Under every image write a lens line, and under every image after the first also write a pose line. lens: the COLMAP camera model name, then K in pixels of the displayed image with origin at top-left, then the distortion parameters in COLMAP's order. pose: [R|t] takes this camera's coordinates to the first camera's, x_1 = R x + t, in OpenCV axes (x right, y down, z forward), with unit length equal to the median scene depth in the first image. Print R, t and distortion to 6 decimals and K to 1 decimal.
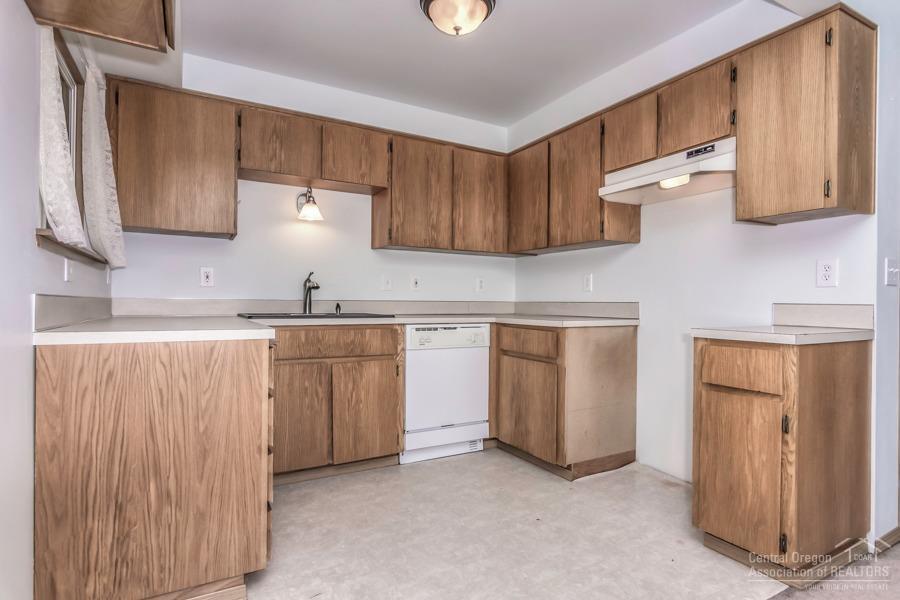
lens RADIAL K [[471.0, 0, 450.0], [0, 471.0, 300.0], [0, 0, 1]] dist [-0.001638, 0.000478]
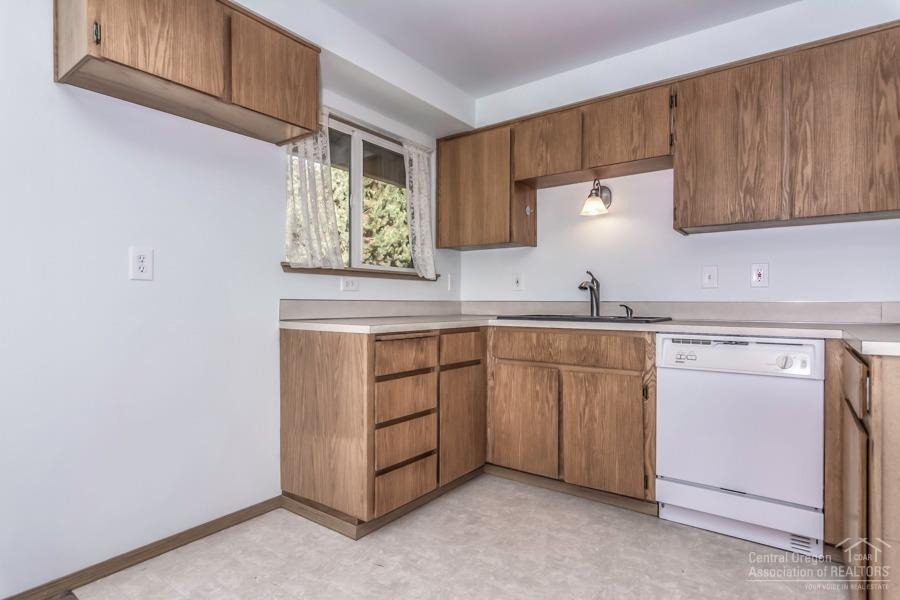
lens RADIAL K [[471.0, 0, 450.0], [0, 471.0, 300.0], [0, 0, 1]] dist [-0.001638, 0.000478]
pose [[0.411366, -0.010905, -0.911405, 0.458549], [0.006748, 0.999937, -0.008918, 0.003819], [0.911445, -0.002481, 0.411414, 0.390966]]
